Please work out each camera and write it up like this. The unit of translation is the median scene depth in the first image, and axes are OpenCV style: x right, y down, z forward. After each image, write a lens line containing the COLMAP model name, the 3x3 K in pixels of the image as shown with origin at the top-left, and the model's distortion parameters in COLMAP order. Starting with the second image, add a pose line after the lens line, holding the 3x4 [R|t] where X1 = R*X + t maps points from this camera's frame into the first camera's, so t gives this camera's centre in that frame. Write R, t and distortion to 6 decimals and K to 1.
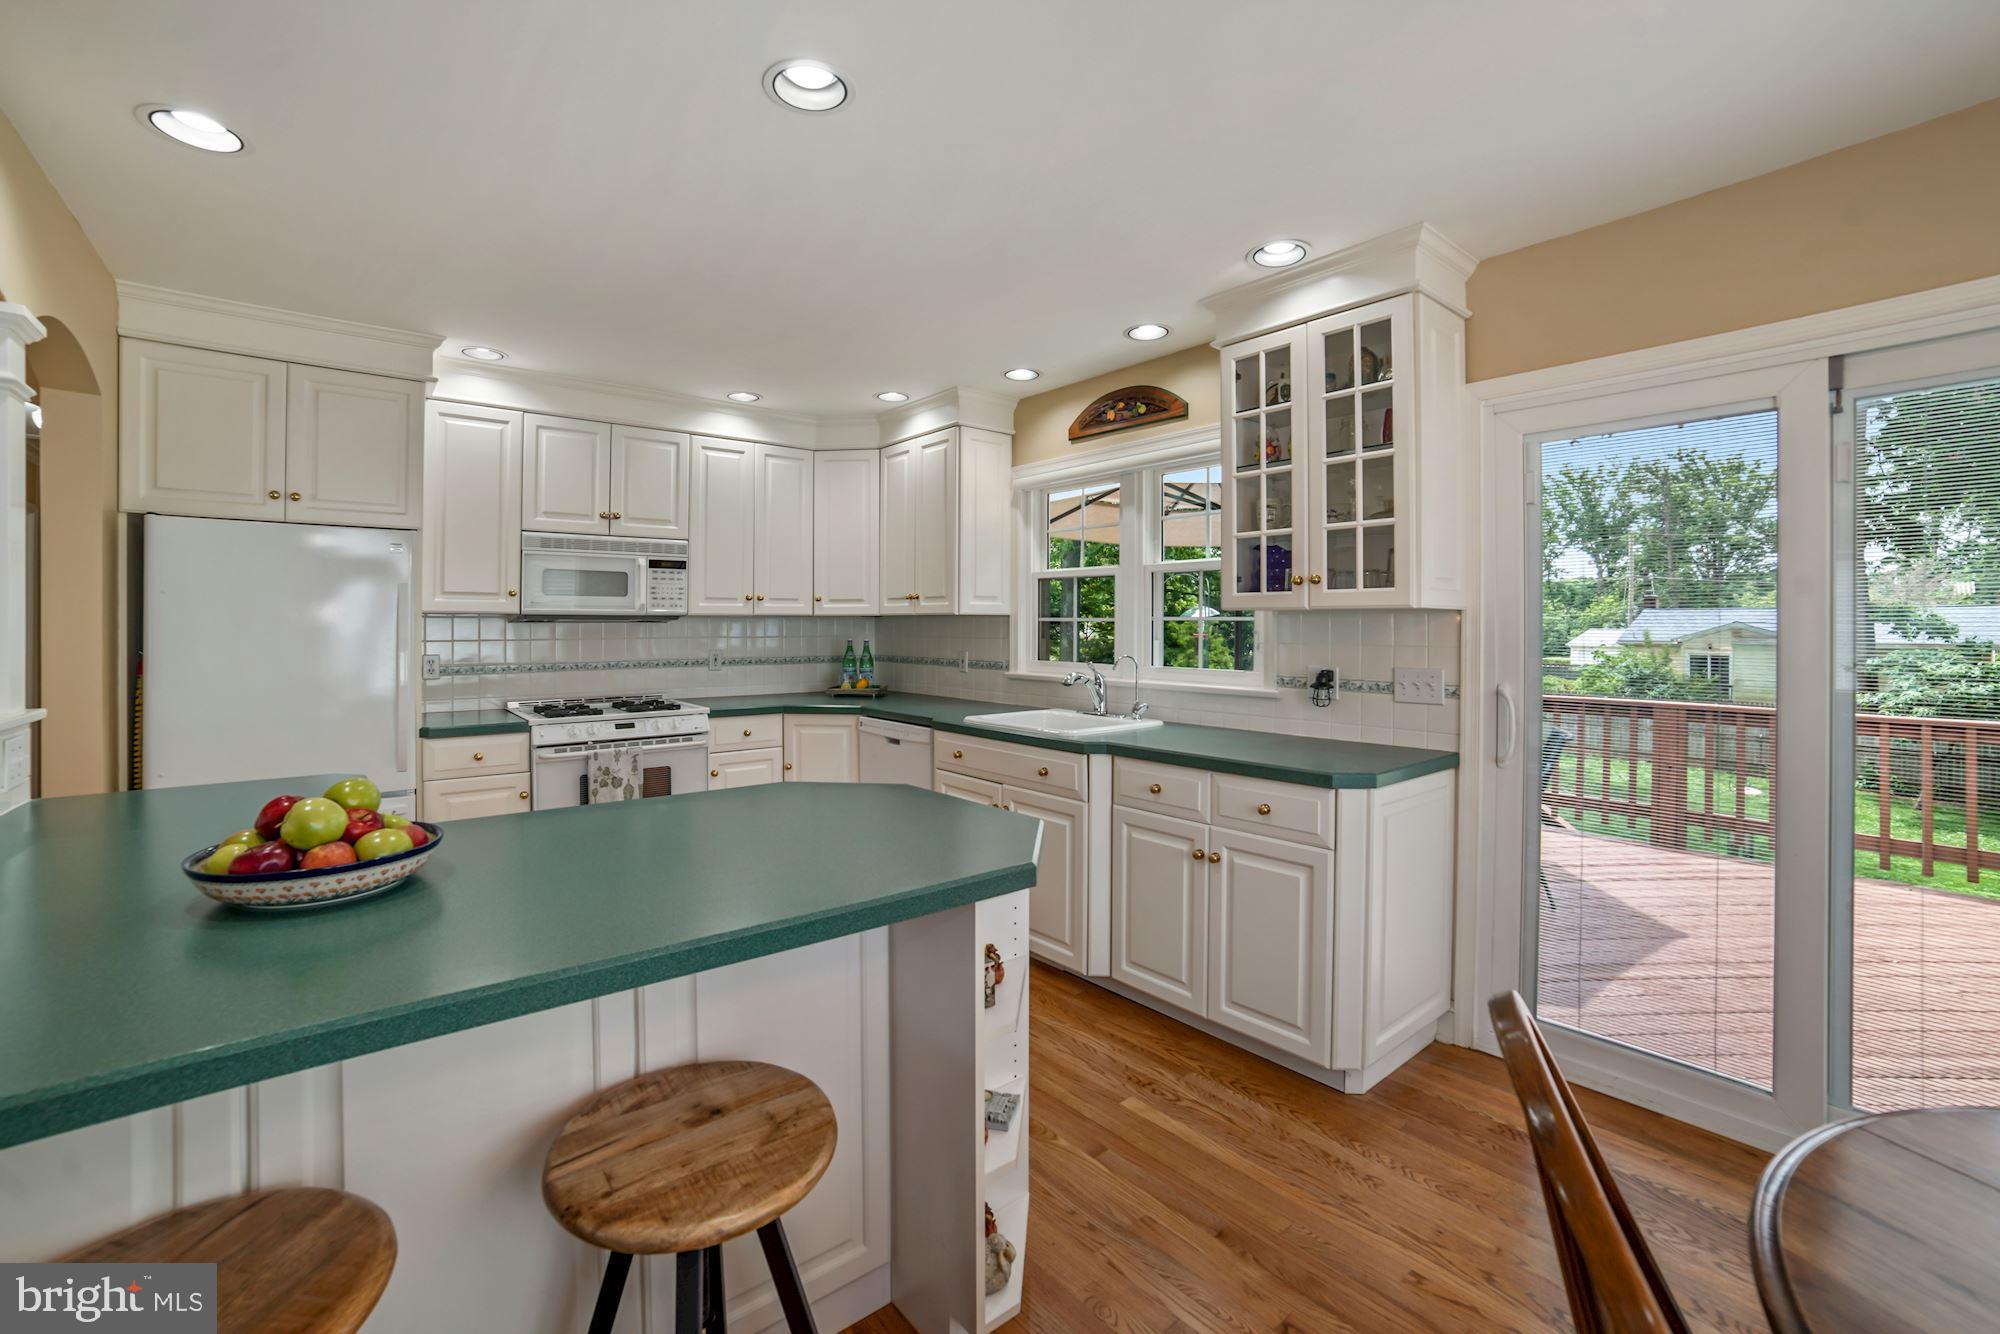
lens RADIAL K [[855.4, 0, 986.3], [0, 855.4, 624.8], [0, 0, 1]] dist [-0.080789, 0.027342]
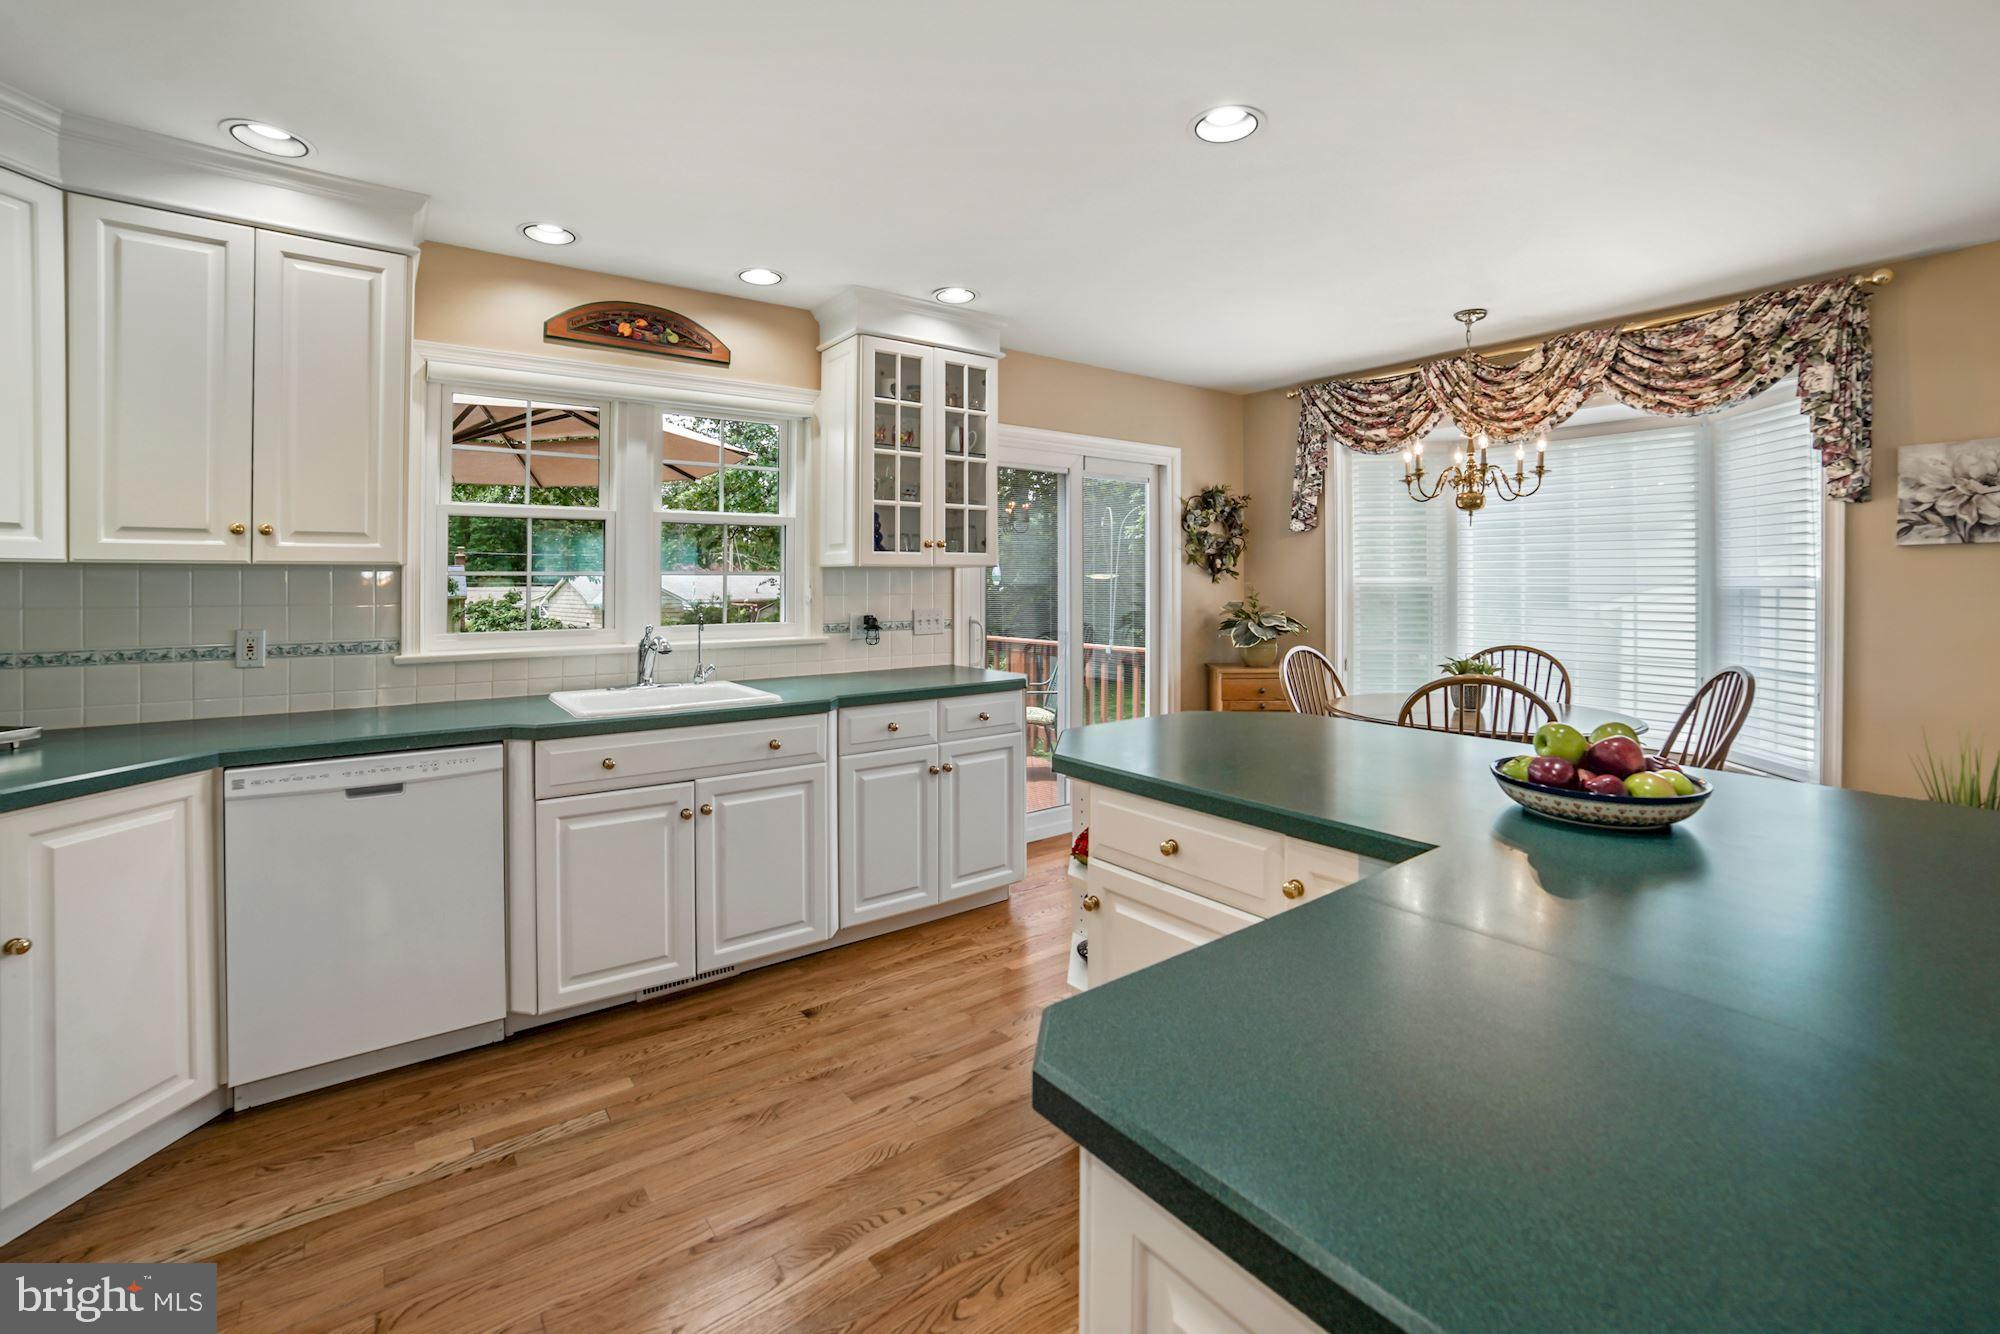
lens RADIAL K [[847.3, 0, 991.4], [0, 847.3, 578.1], [0, 0, 1]] dist [-0.069683, 0.025123]
pose [[0.042881, -0.001050, 0.999080, -0.675953], [0.002486, 0.999996, 0.000944, -0.001090], [-0.999077, 0.002444, 0.042883, 0.623034]]
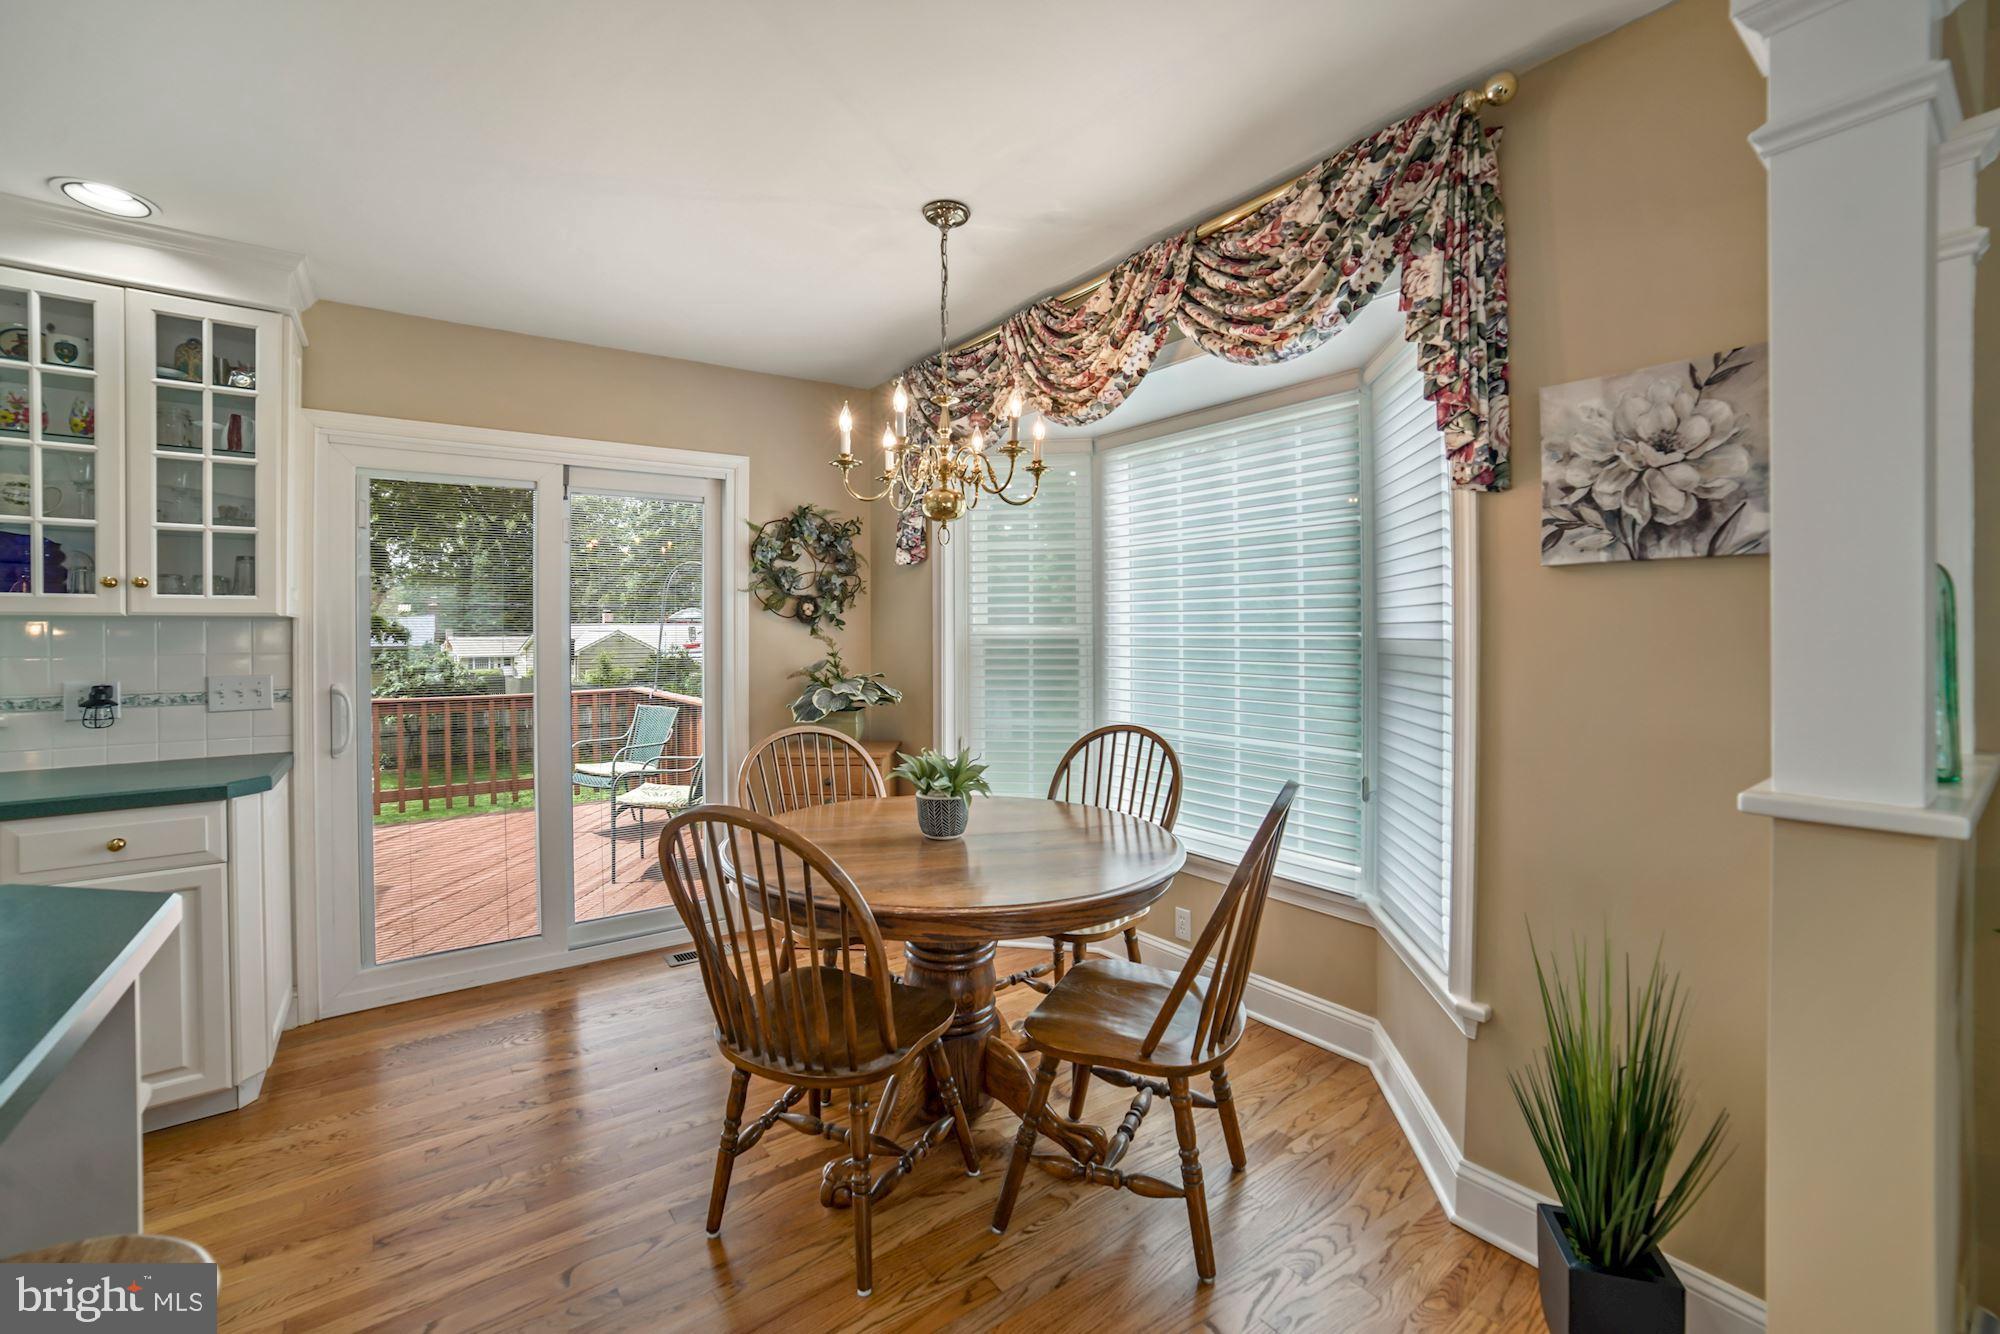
lens RADIAL K [[841.0, 0, 1001.4], [0, 841.0, 627.2], [0, 0, 1]] dist [-0.088721, 0.034352]
pose [[0.043372, -0.001205, 0.999058, -0.297082], [0.007759, 0.999970, 0.000869, 0.000397], [-0.999029, 0.007714, 0.043380, 0.036929]]
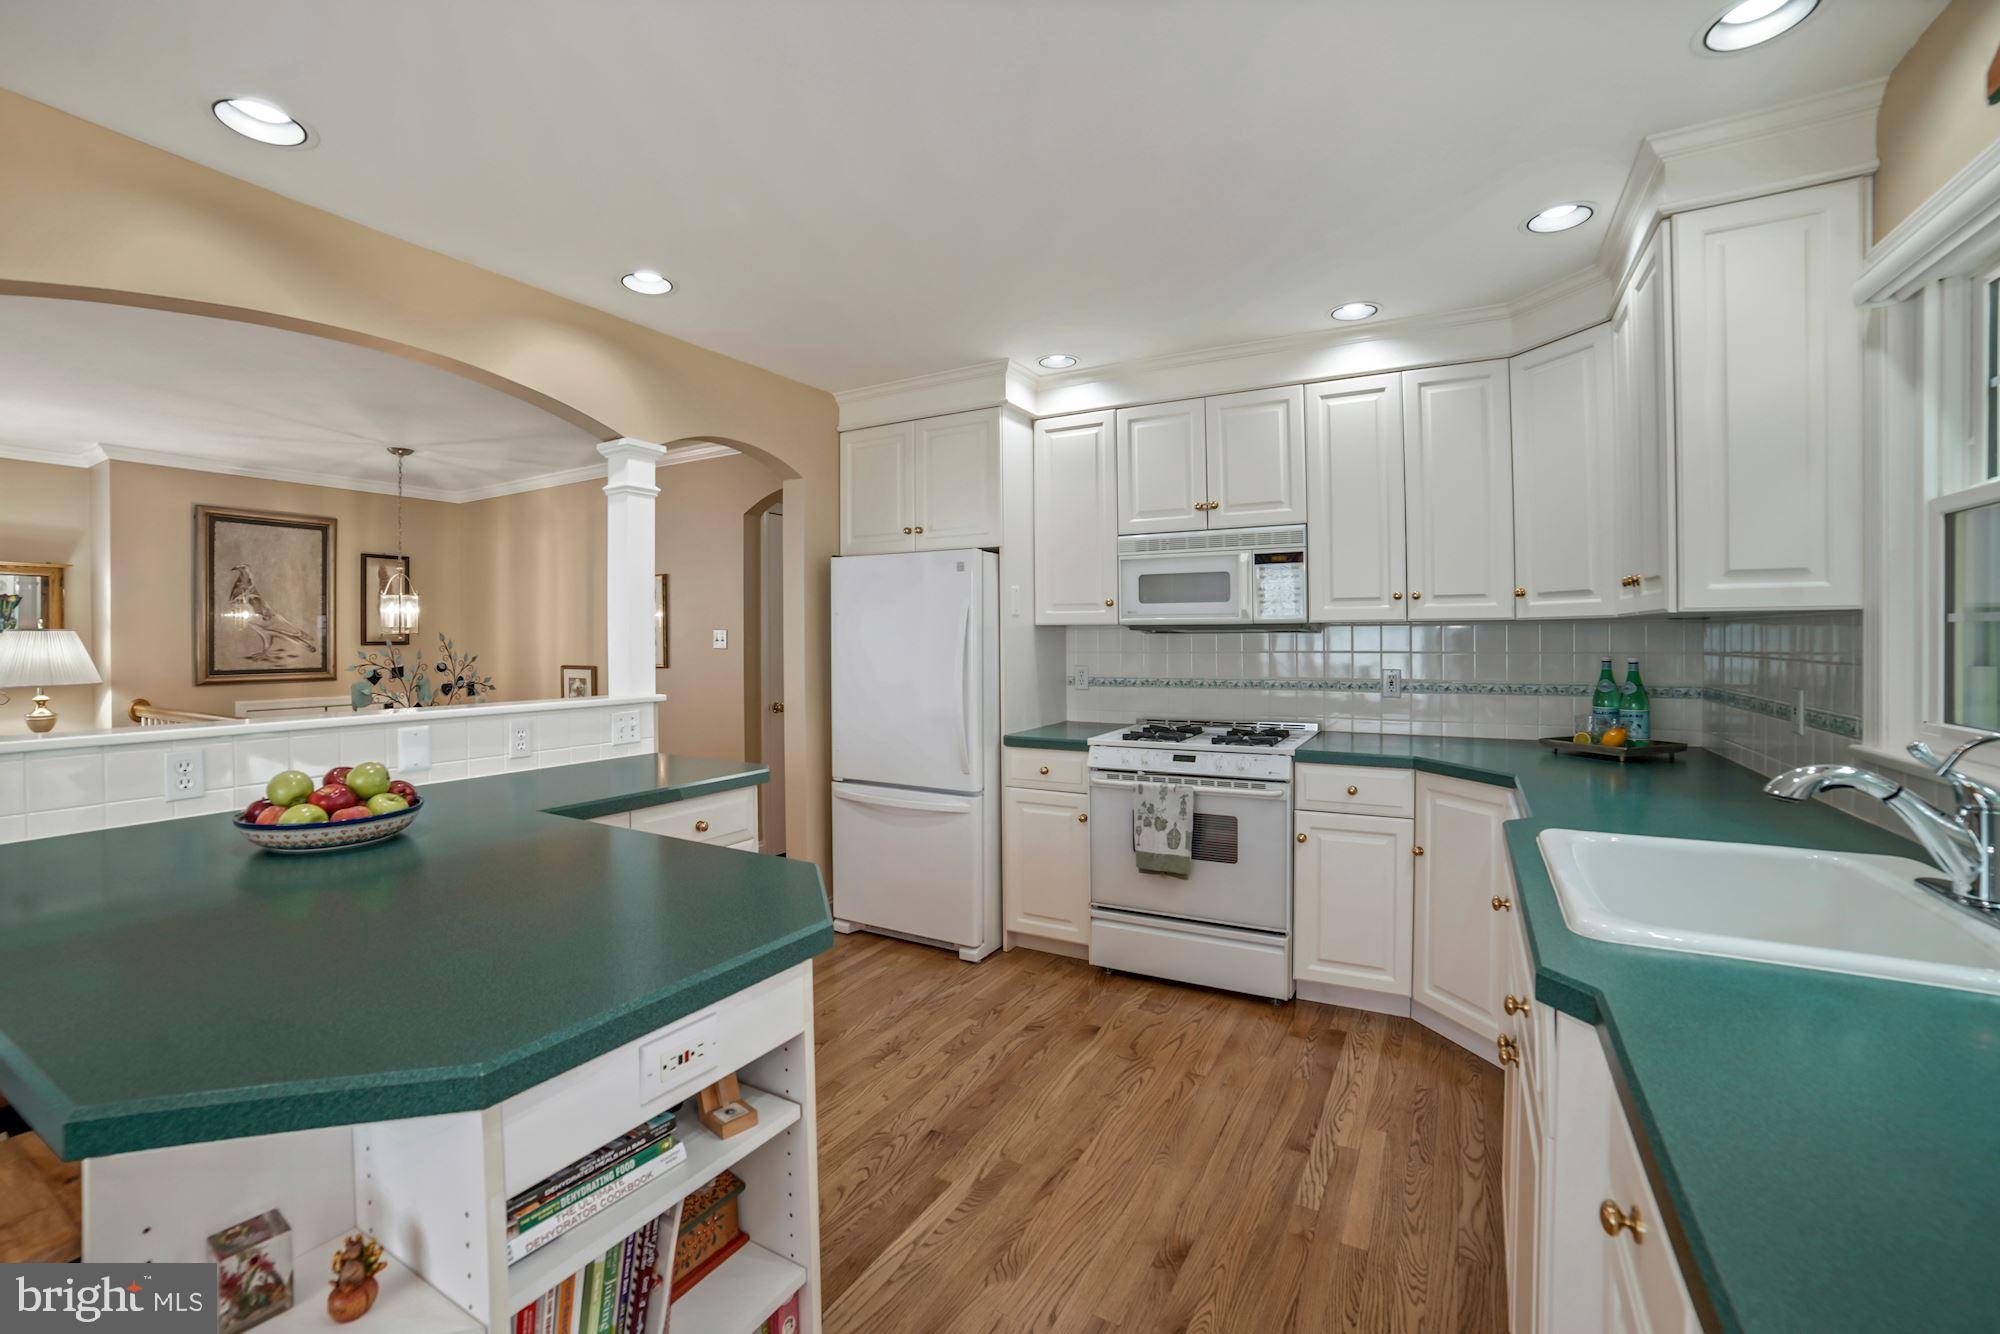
lens RADIAL K [[841.0, 0, 992.7], [0, 841.0, 644.4], [0, 0, 1]] dist [-0.090657, 0.029173]
pose [[0.364685, 0.005316, -0.931116, 0.272400], [0.005221, 0.999956, 0.007754, 0.000892], [0.931116, -0.007690, 0.364642, 0.539088]]
